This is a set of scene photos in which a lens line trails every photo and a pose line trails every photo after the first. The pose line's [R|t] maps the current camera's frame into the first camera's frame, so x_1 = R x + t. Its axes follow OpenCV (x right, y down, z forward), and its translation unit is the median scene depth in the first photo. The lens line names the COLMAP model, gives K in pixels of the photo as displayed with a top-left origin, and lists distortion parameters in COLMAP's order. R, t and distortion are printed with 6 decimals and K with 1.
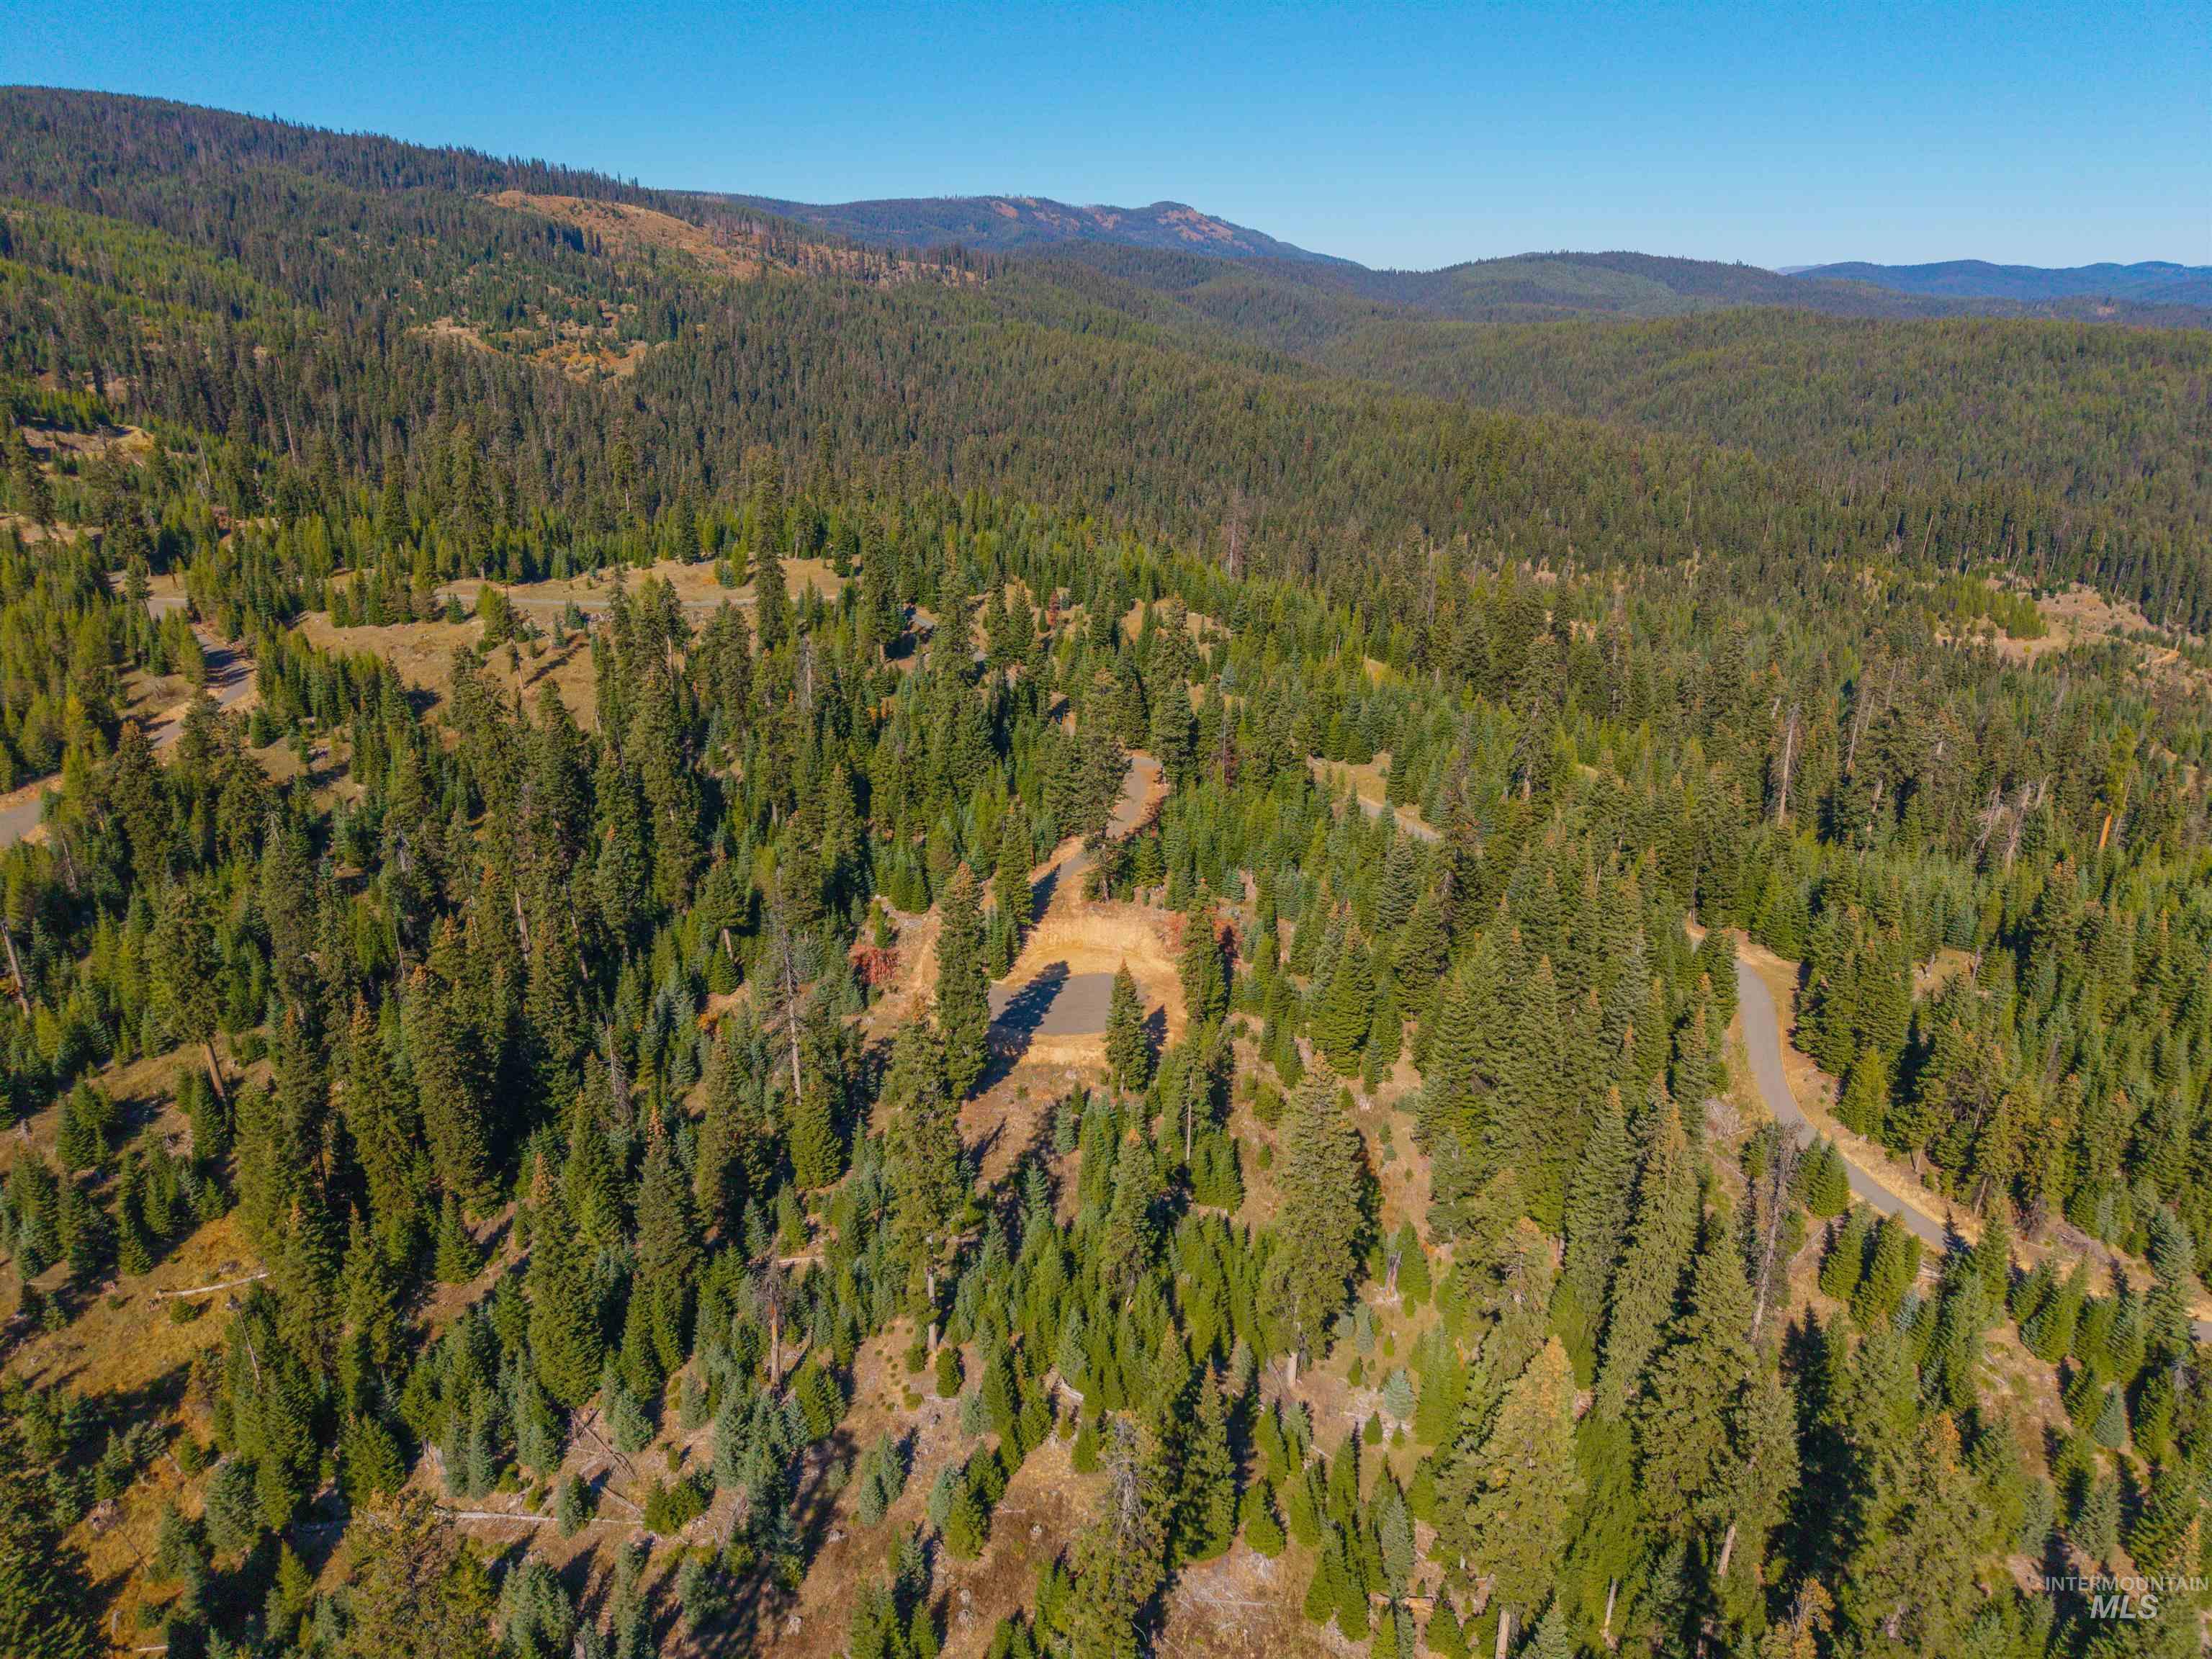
lens RADIAL K [[1486.4, 0, 1106.6], [0, 1486.4, 819.7], [0, 0, 1]] dist [0.004016, -0.000914]
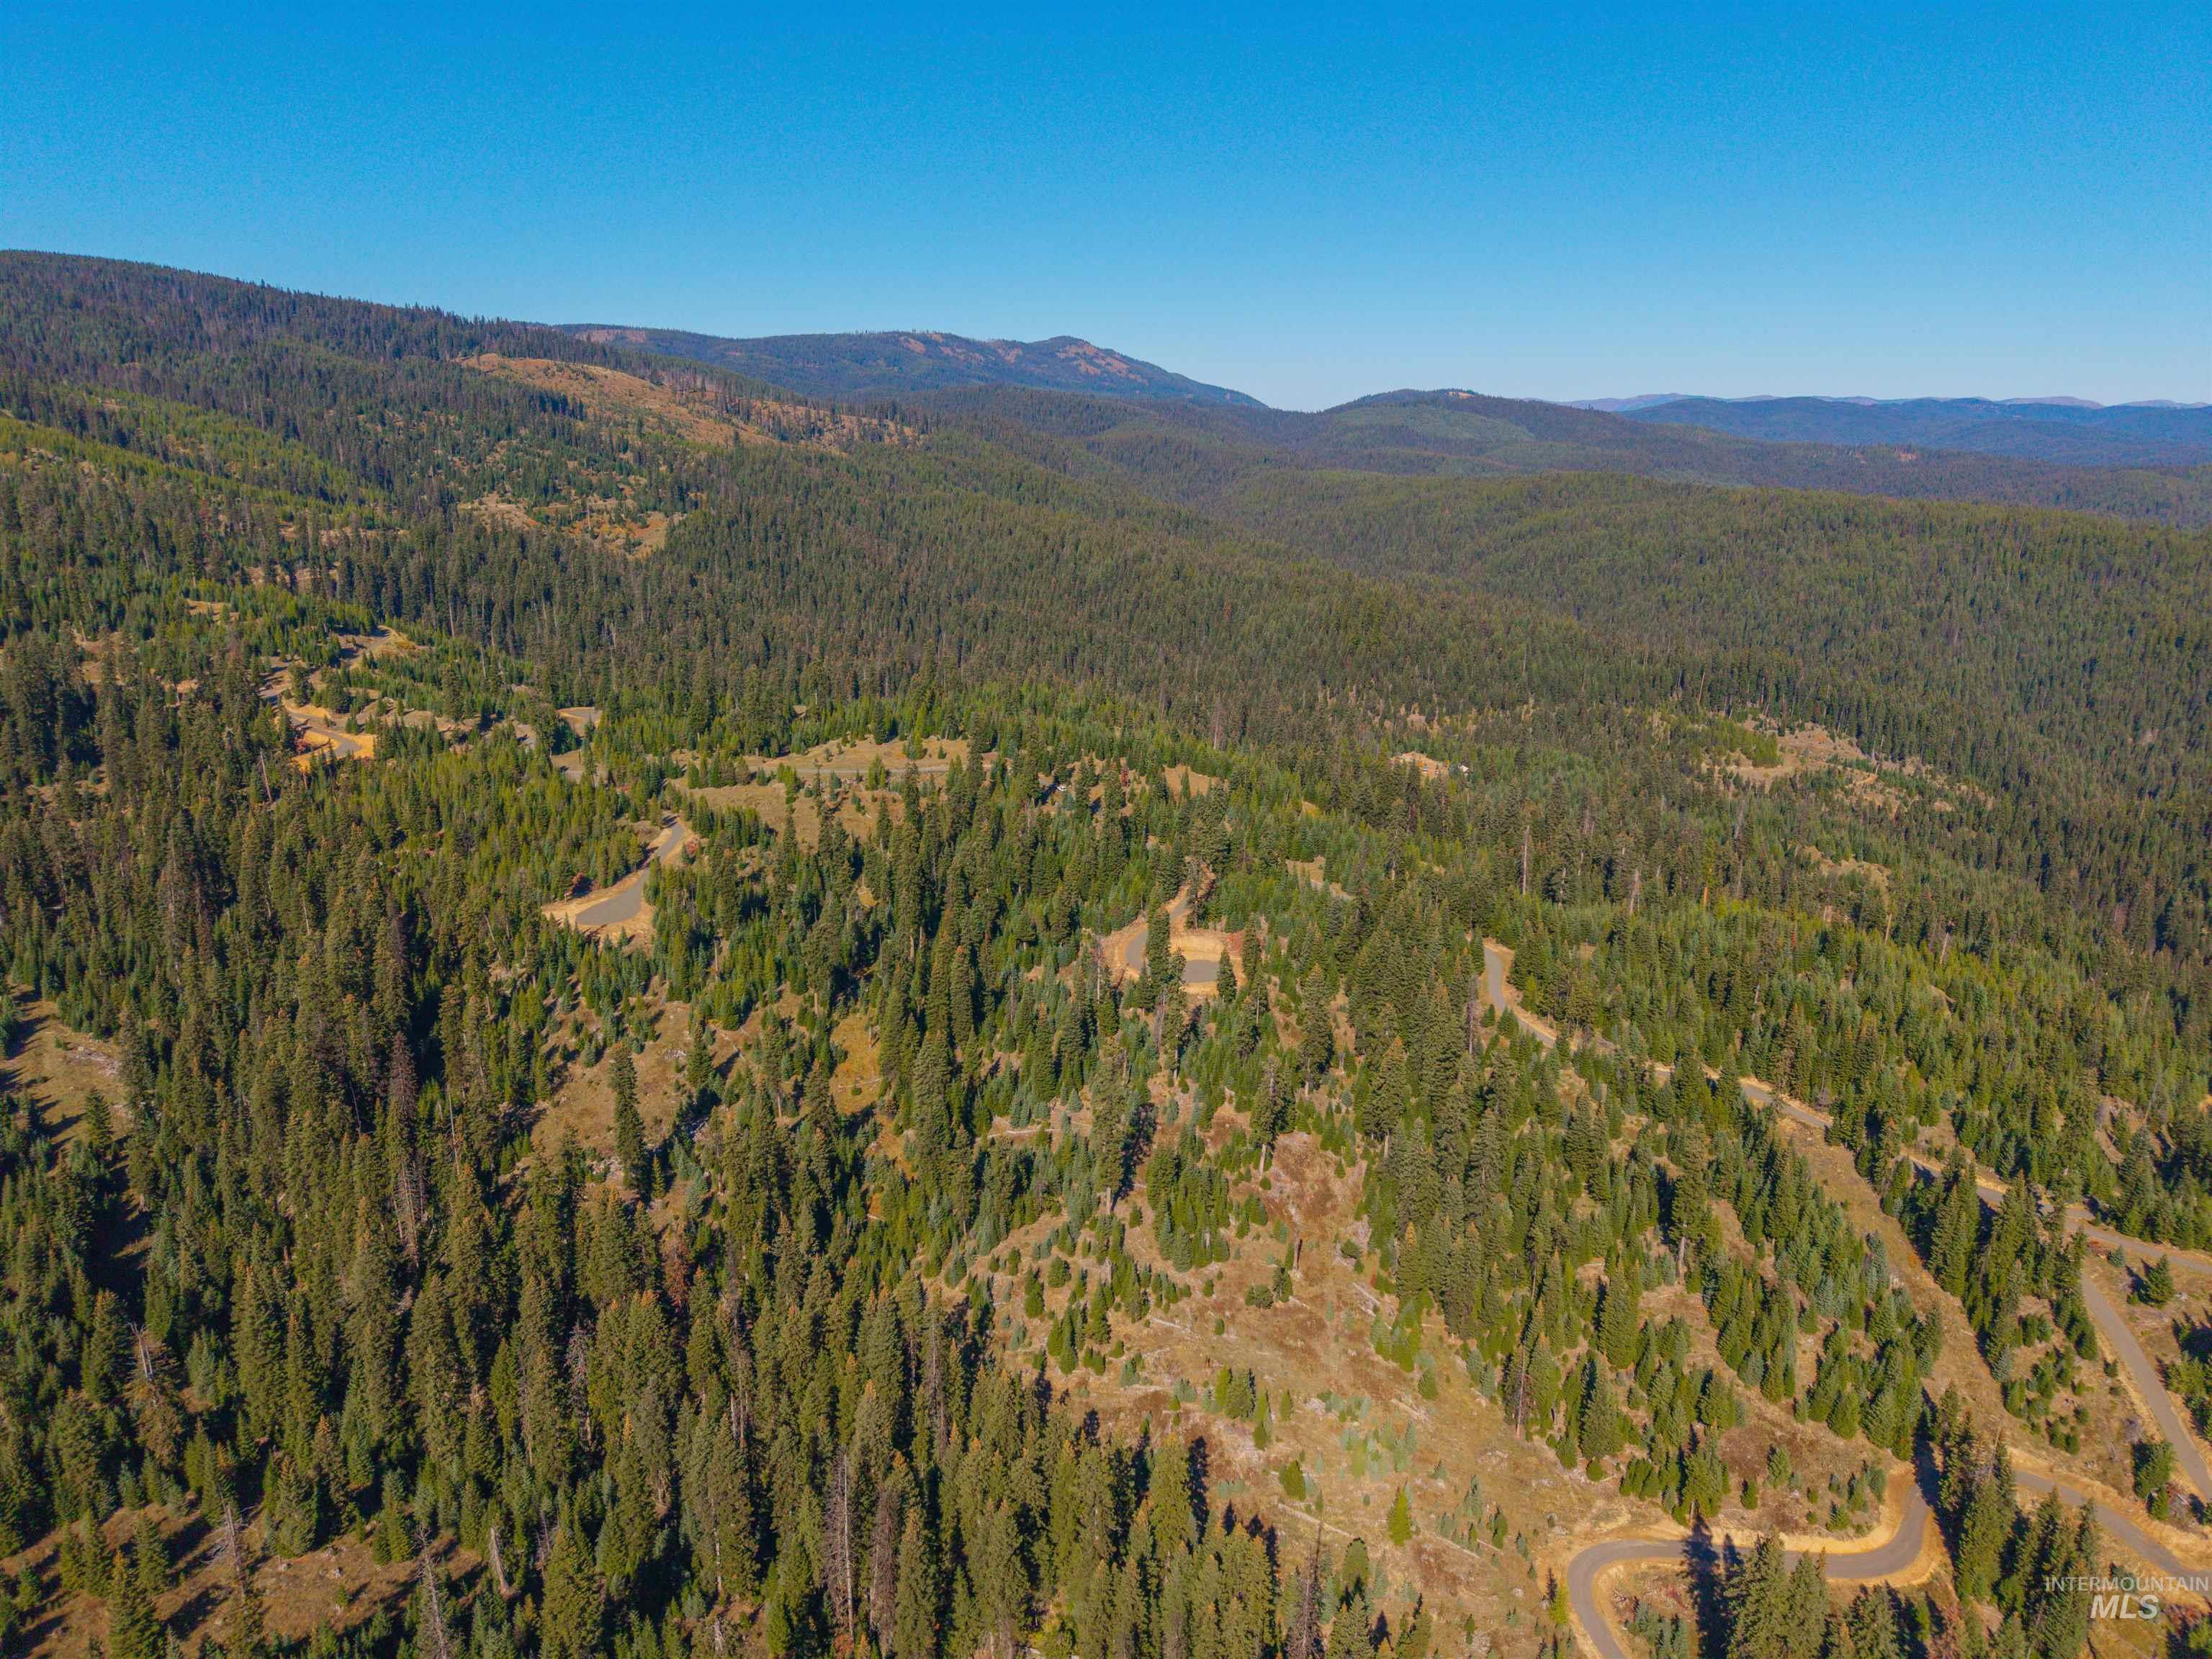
lens RADIAL K [[1478.3, 0, 1106.0], [0, 1478.3, 829.5], [0, 0, 1]] dist [0.017929, -0.019559]
pose [[0.997557, -0.009498, 0.069202, -0.065203], [0.013941, 0.997852, -0.064007, 0.011275], [-0.068445, 0.064816, 0.995547, -0.259819]]
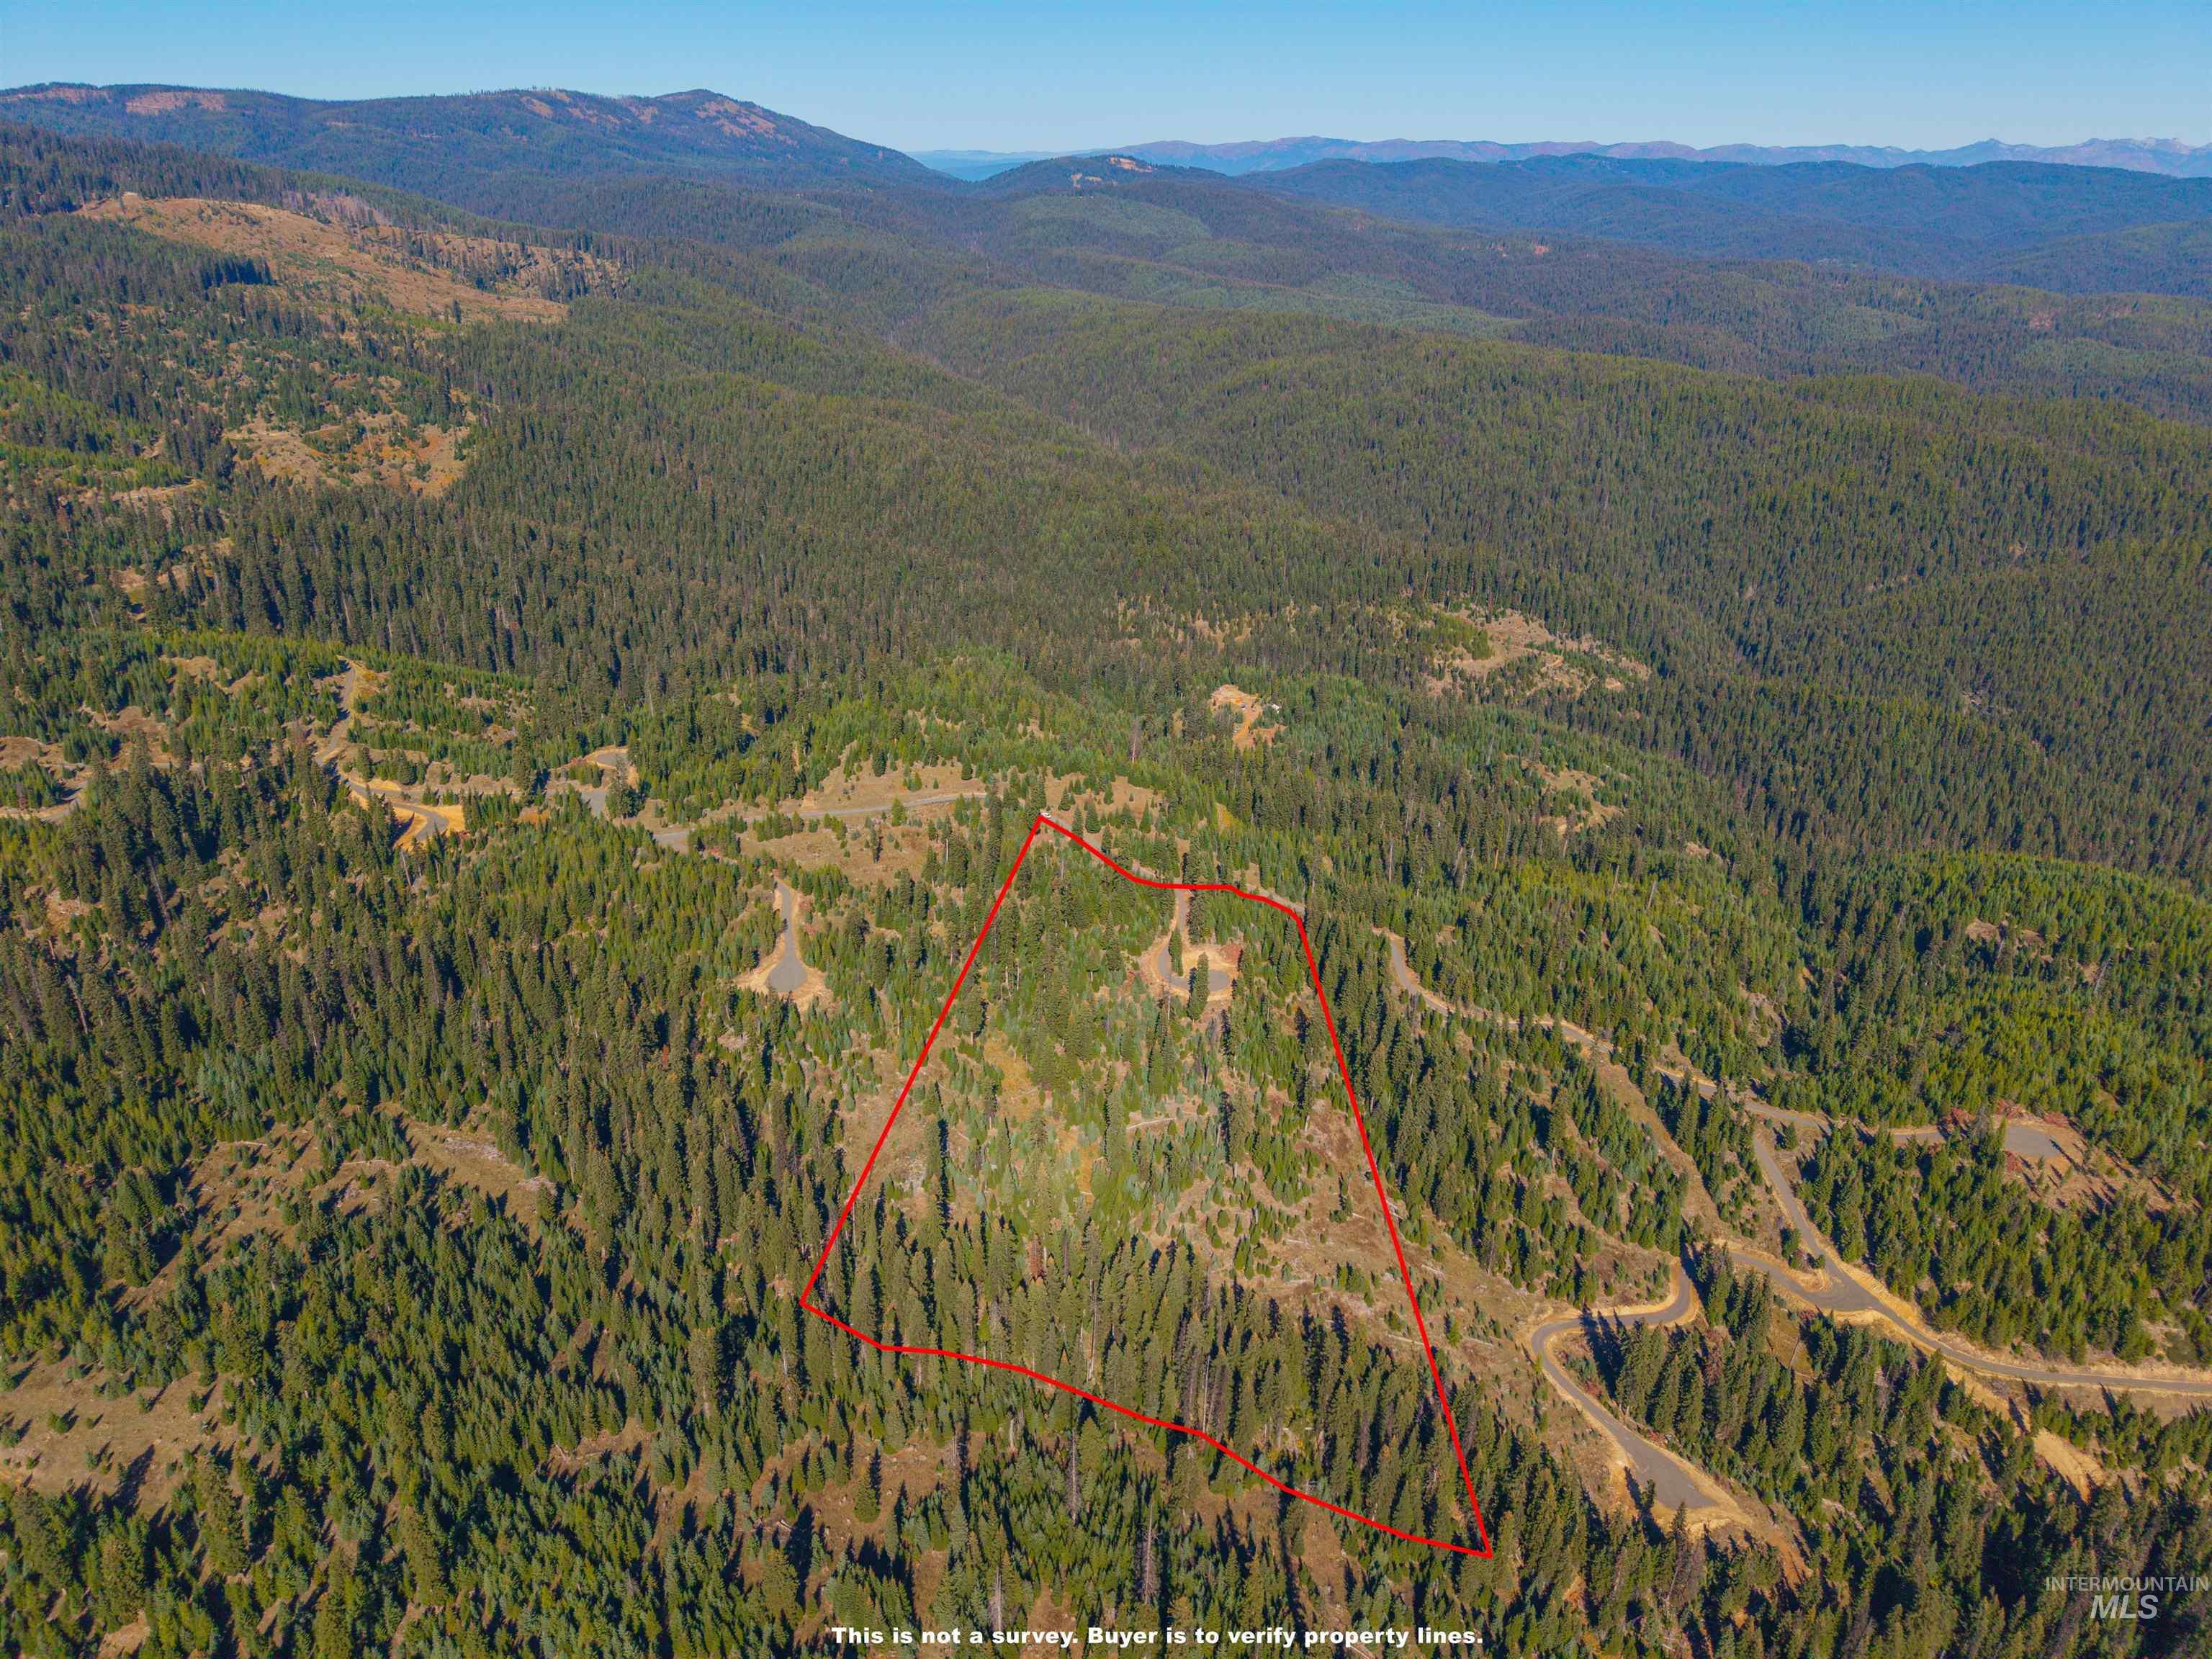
lens RADIAL K [[1479.0, 0, 1108.0], [0, 1479.0, 812.9], [0, 0, 1]] dist [0.041479, -0.059811]
pose [[0.955906, -0.109549, 0.272475, -0.236644], [0.087269, 0.991869, 0.092623, -0.123879], [-0.280407, -0.064760, 0.957694, -0.447287]]
